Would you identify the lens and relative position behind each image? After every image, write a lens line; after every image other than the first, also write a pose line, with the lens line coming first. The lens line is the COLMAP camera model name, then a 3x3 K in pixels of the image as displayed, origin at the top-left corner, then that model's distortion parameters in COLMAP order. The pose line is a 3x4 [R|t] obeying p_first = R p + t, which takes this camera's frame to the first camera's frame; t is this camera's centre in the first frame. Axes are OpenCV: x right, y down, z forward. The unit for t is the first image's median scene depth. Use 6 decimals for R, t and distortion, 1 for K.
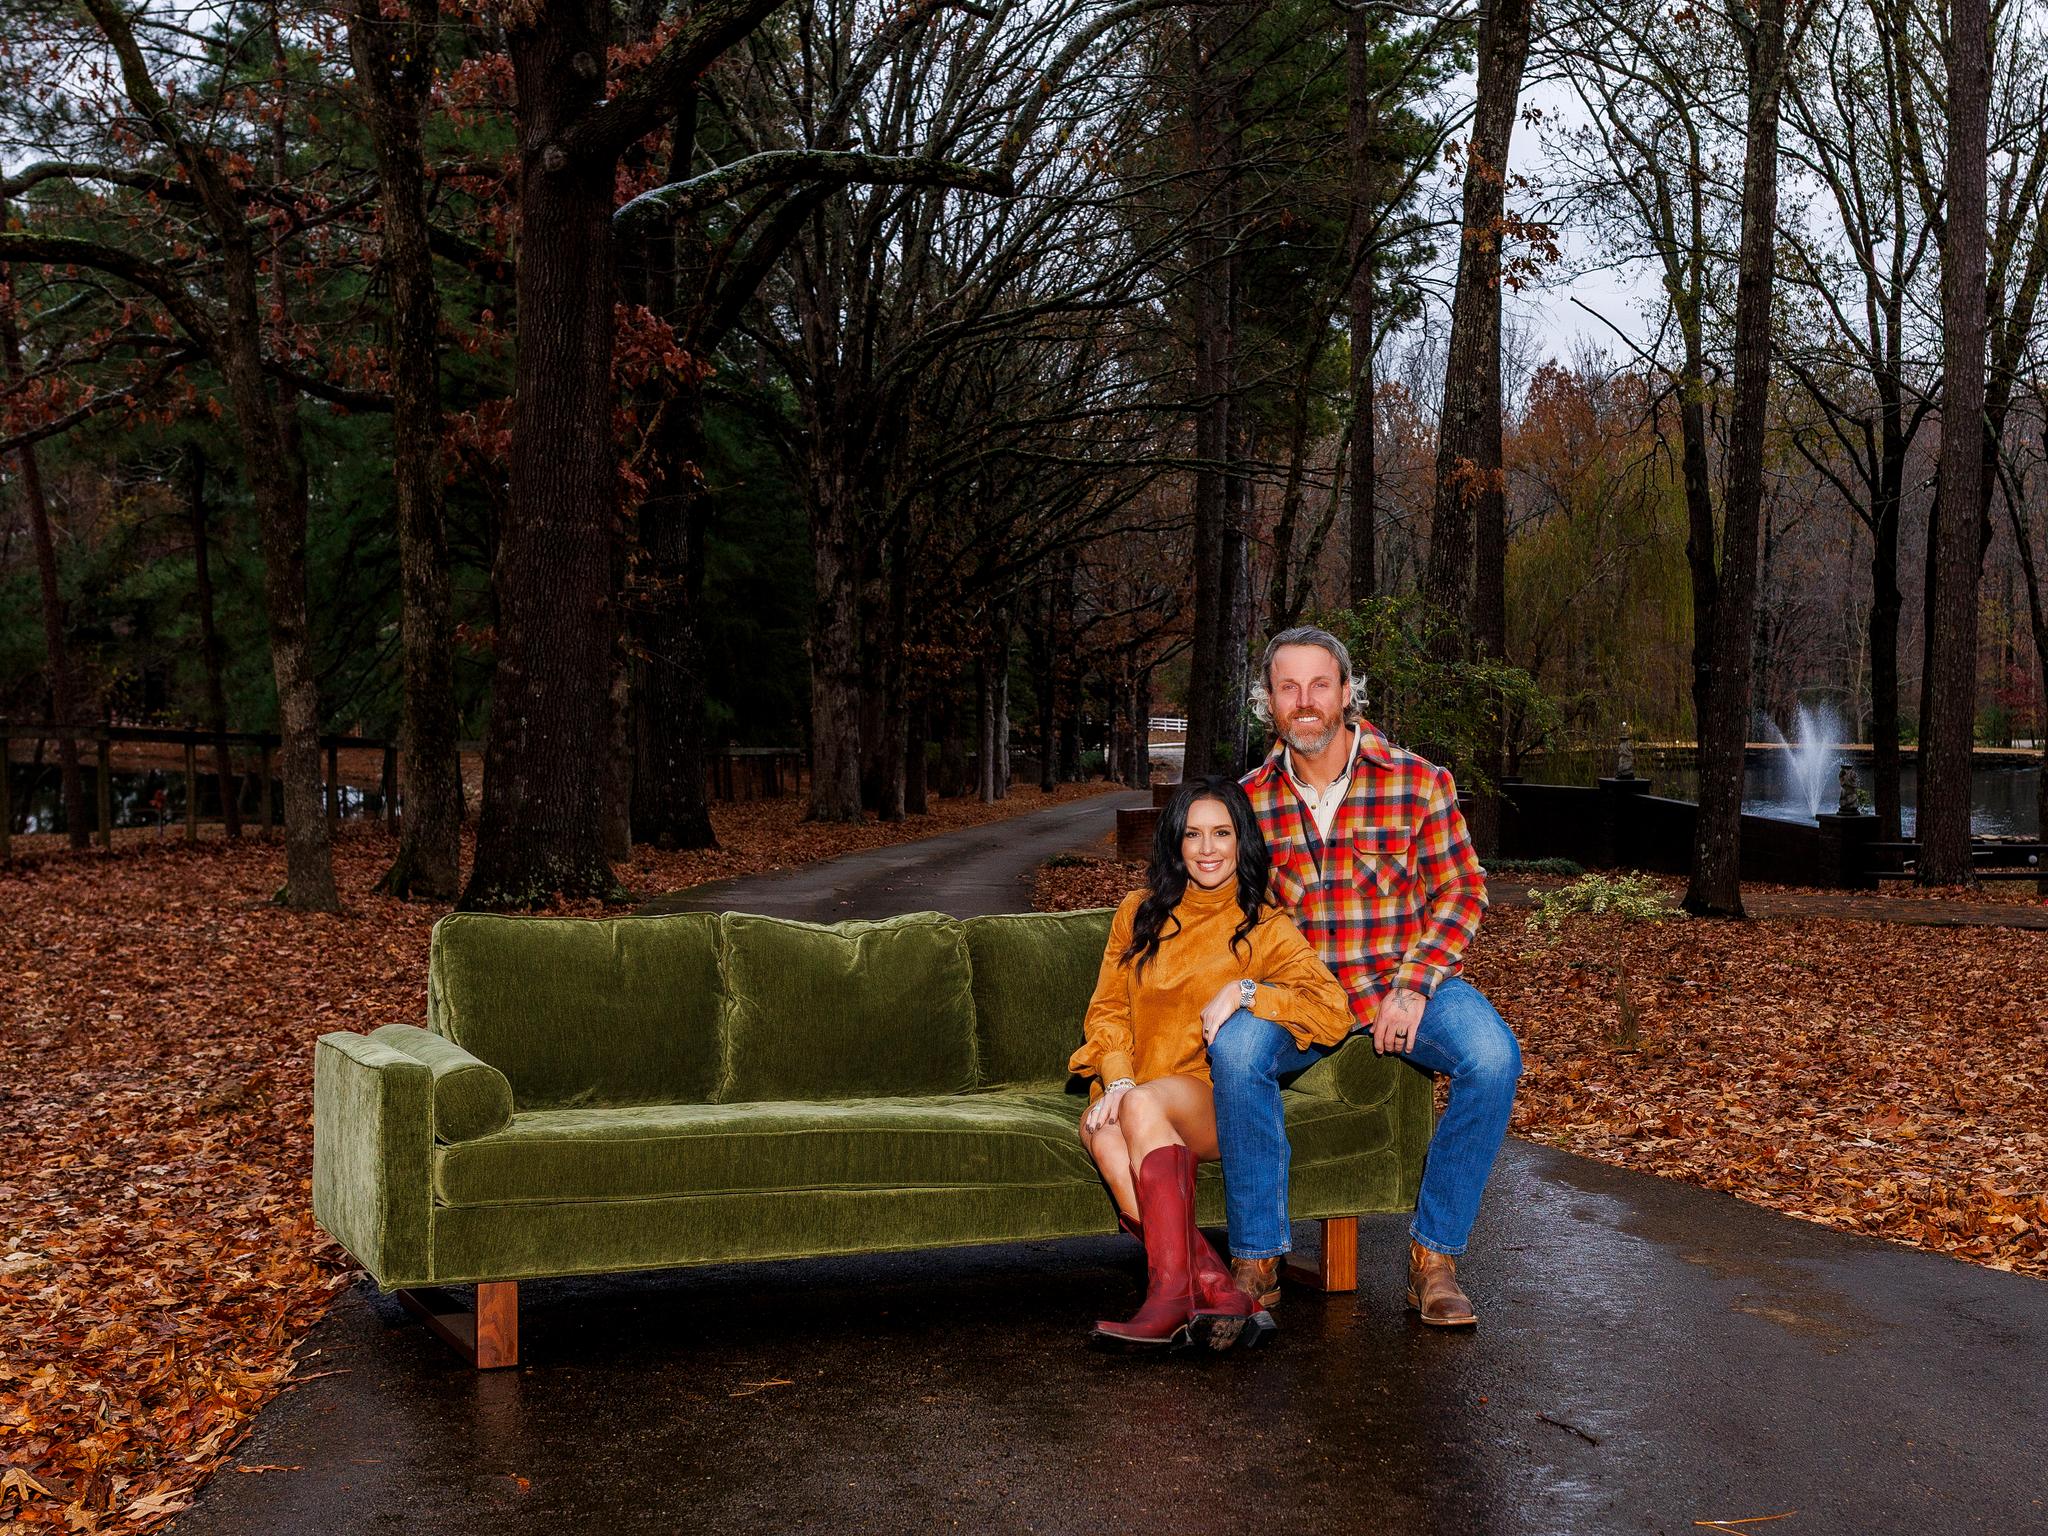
lens RADIAL K [[3082.0, 0, 1288.4], [0, 3082.0, 731.6], [0, 0, 1]] dist [0.029033, 0.018778]
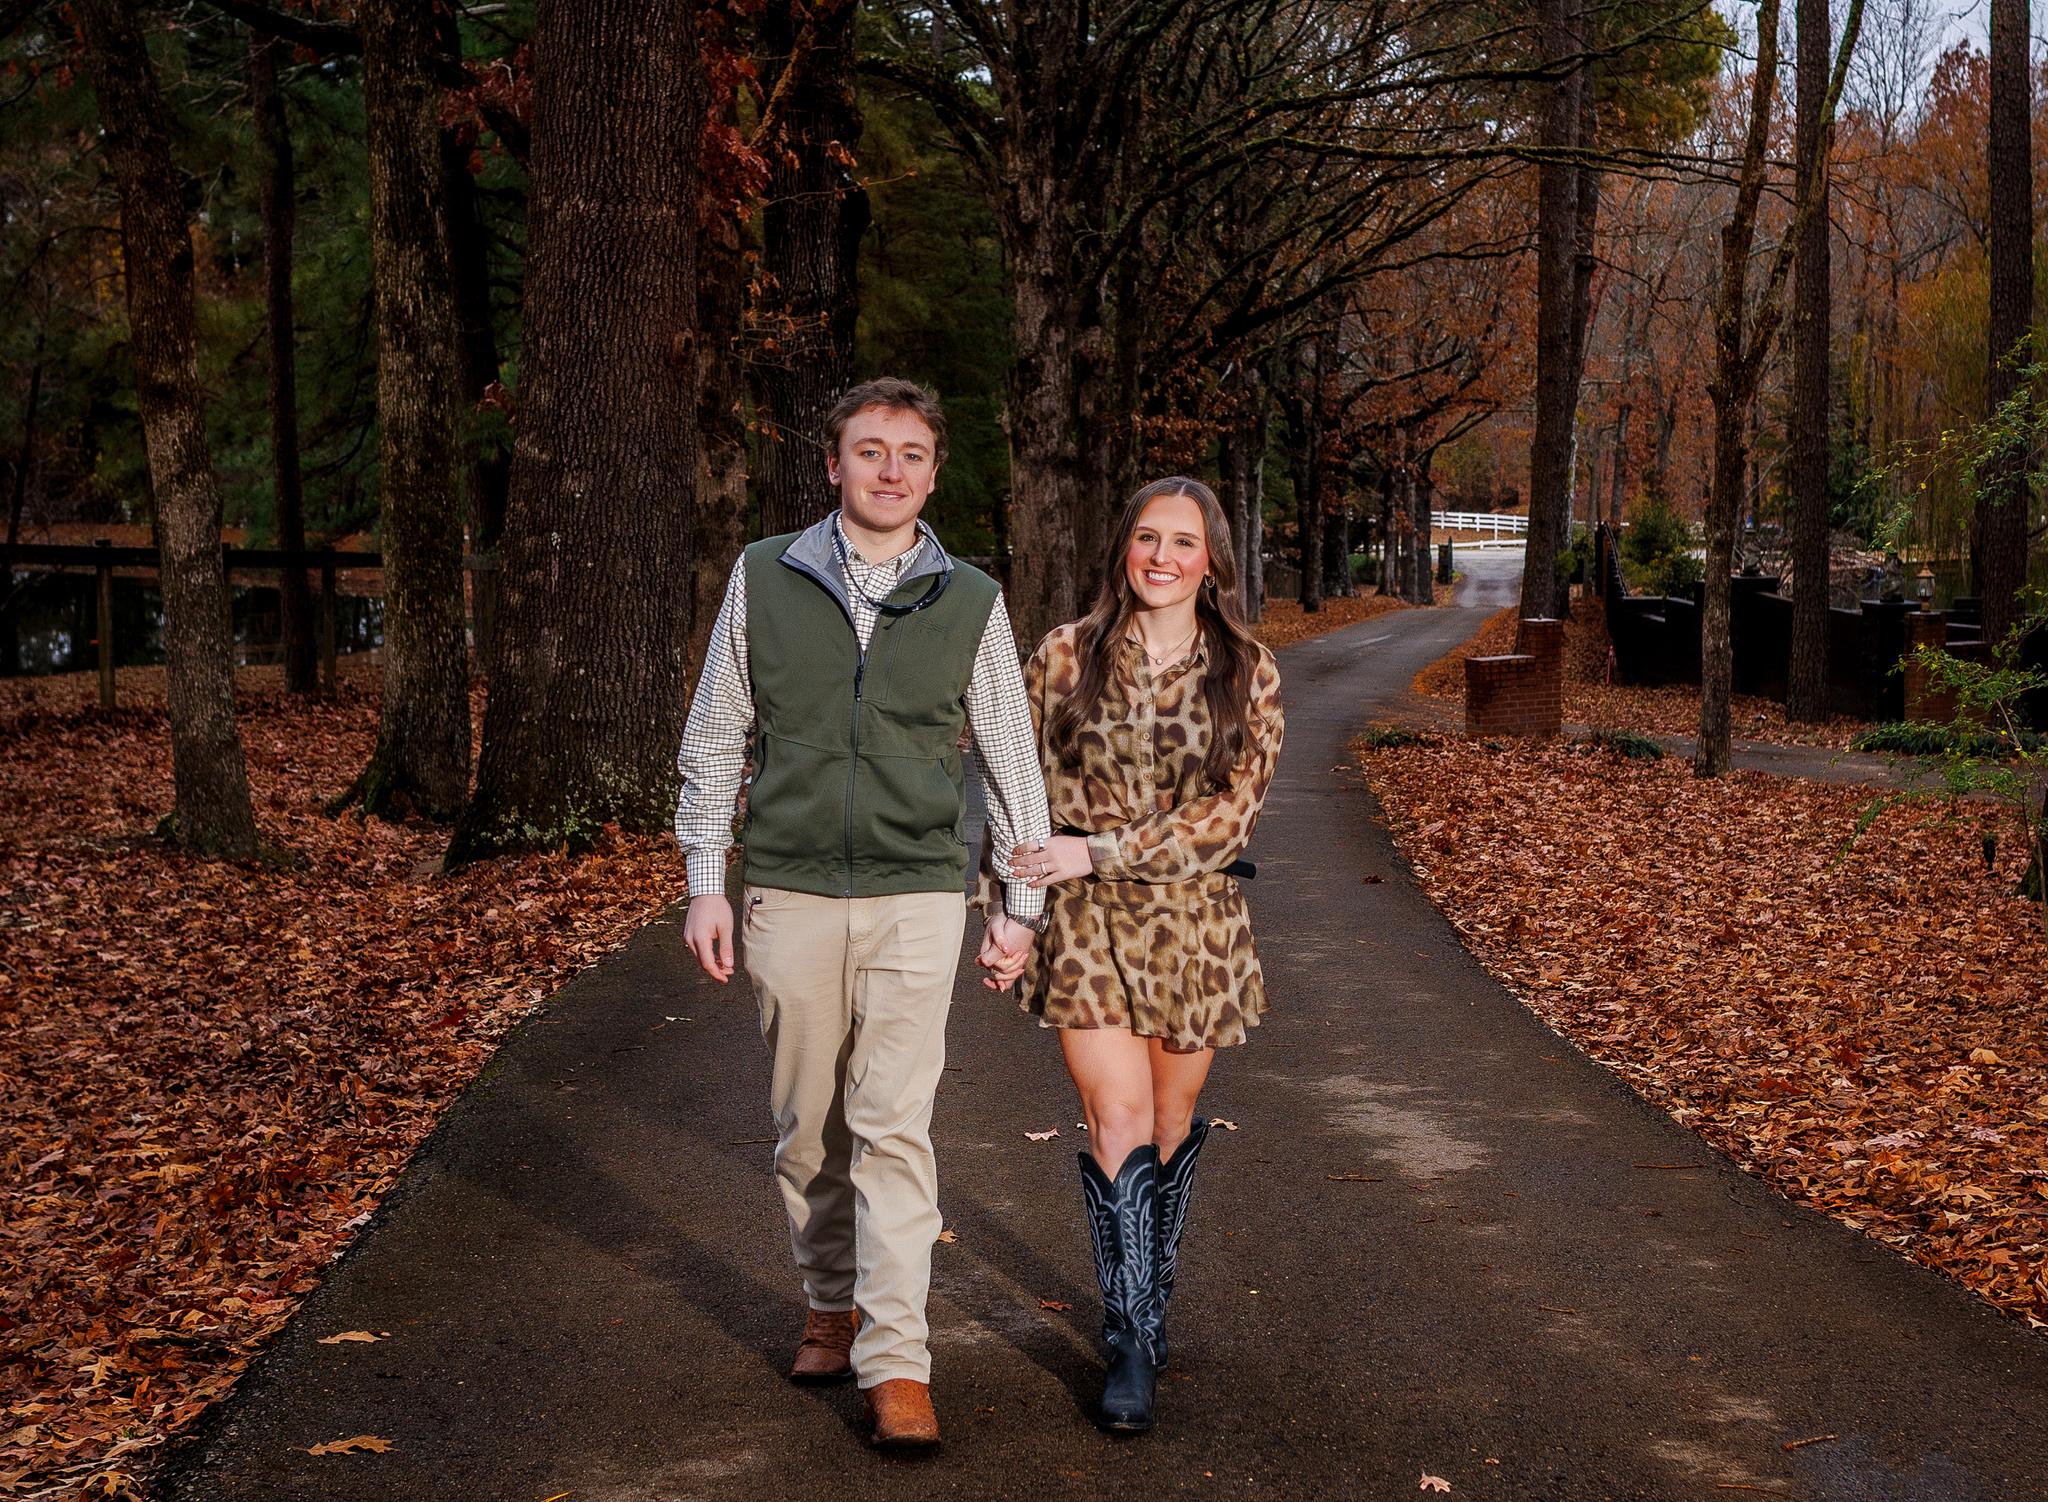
lens RADIAL K [[3363.7, 0, 1125.3], [0, 3363.7, 628.6], [0, 0, 1]] dist [0.006406, -0.008722]
pose [[0.993615, 0.001810, -0.112807, -0.058213], [0.001852, 0.999475, 0.032356, -0.006162], [0.112806, -0.032359, 0.993090, 0.331111]]
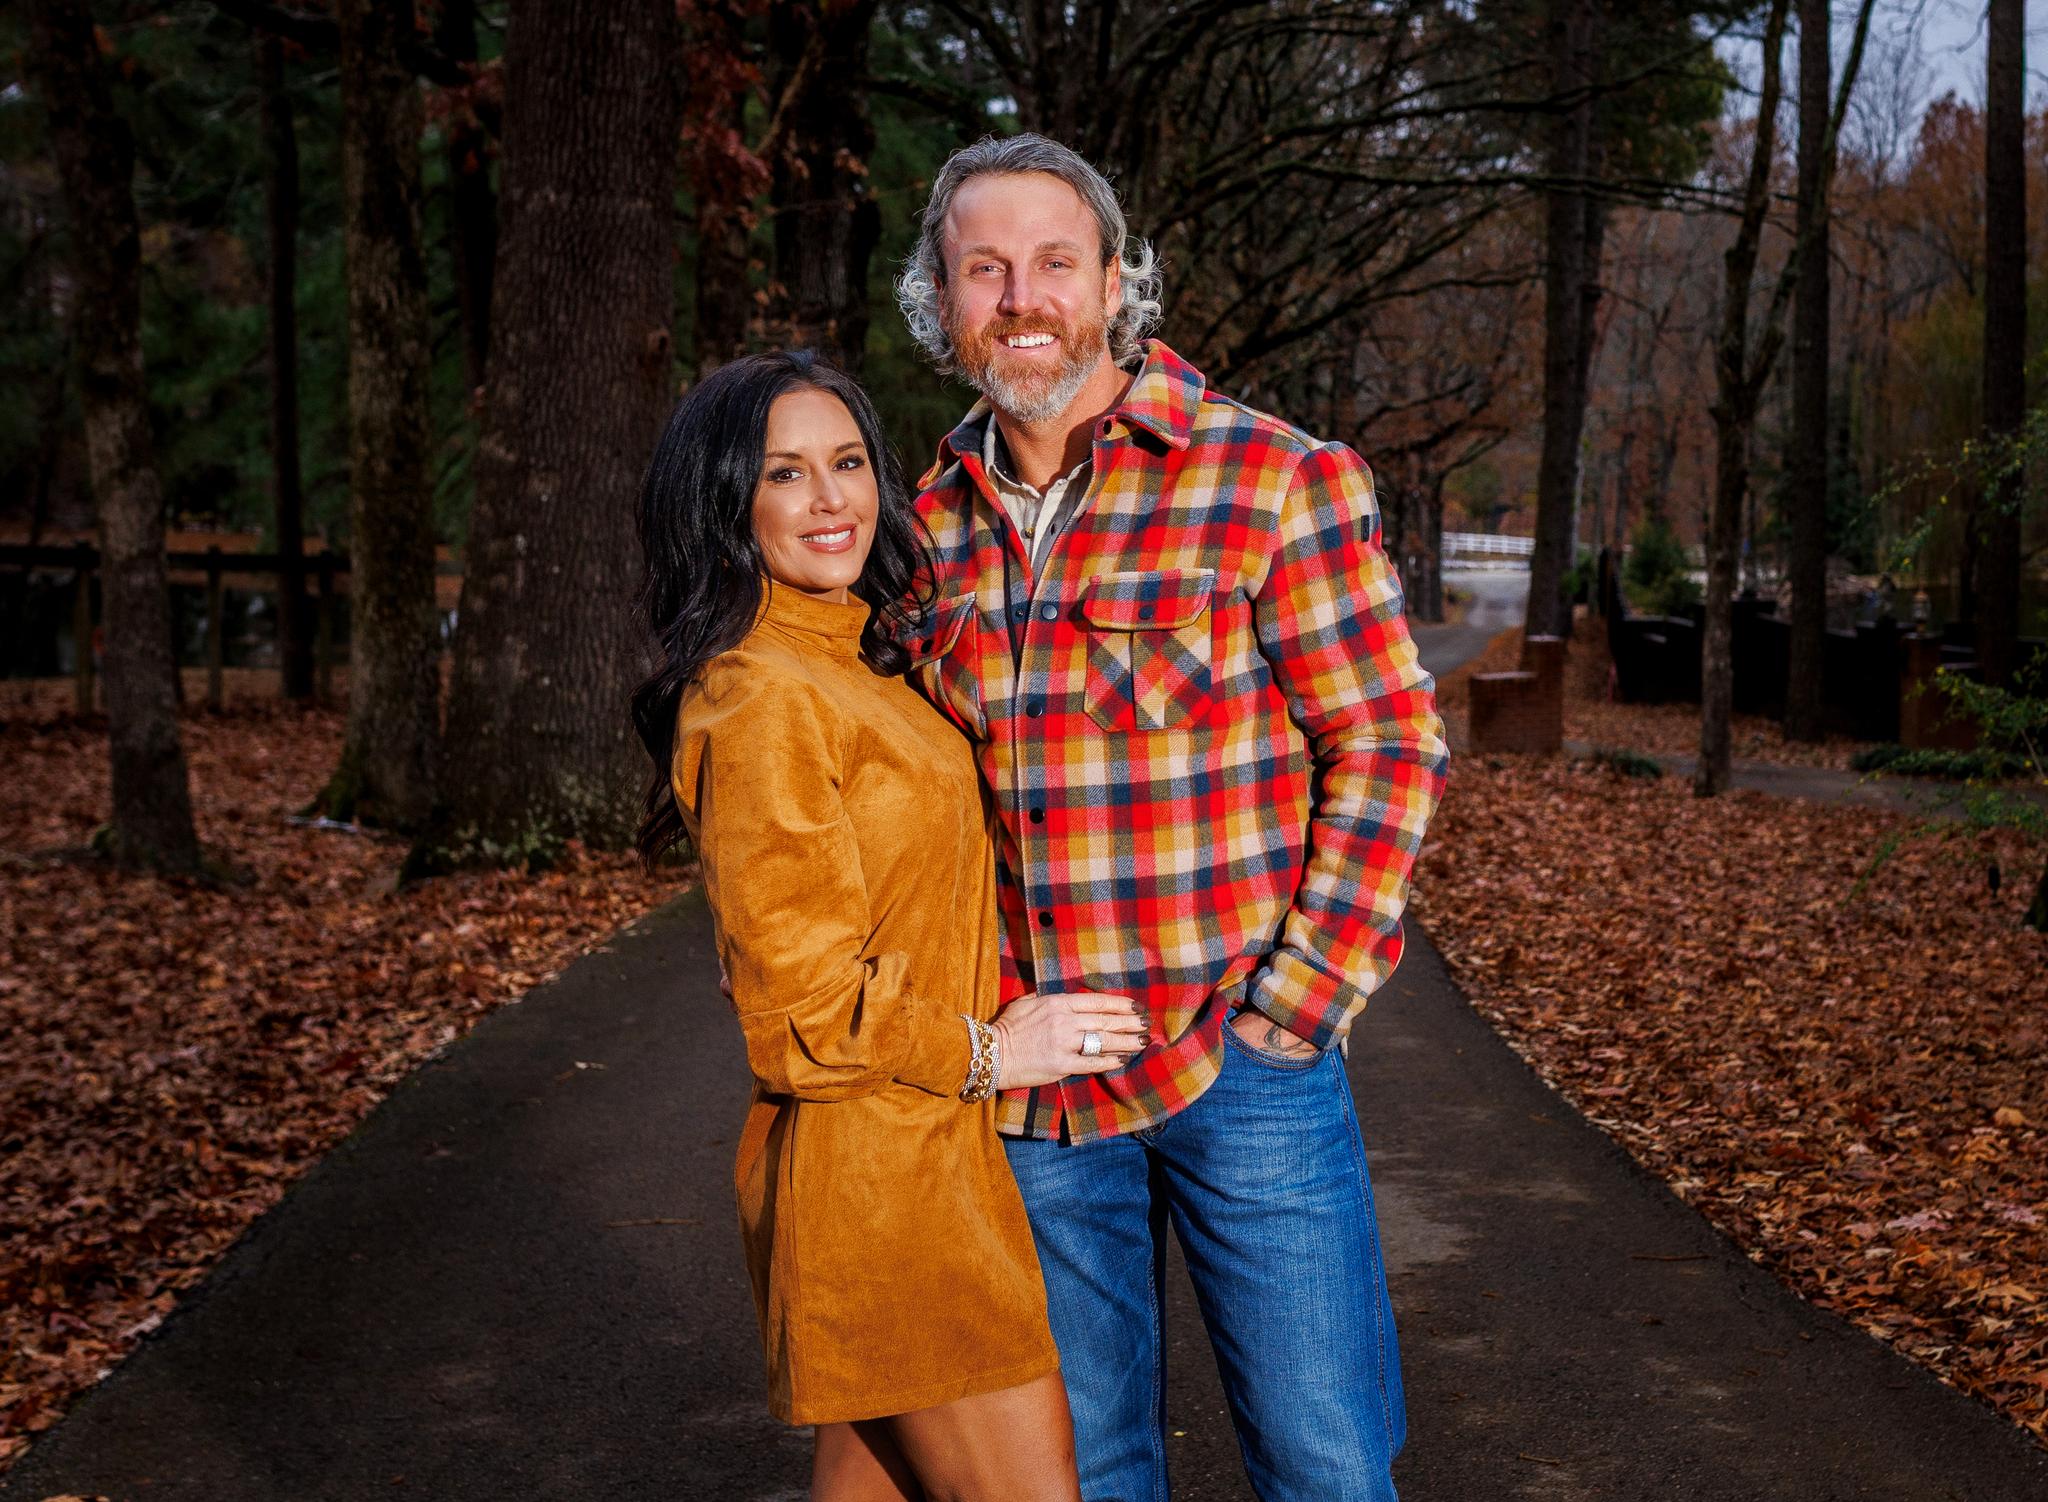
lens RADIAL K [[3150.1, 0, 1294.1], [0, 3150.1, 577.4], [0, 0, 1]] dist [0.007132, -0.008816]
pose [[0.997415, 0.010960, -0.071016, -0.056226], [-0.010189, 0.999885, 0.011202, -0.004436], [0.071131, -0.010449, 0.997412, 0.386339]]
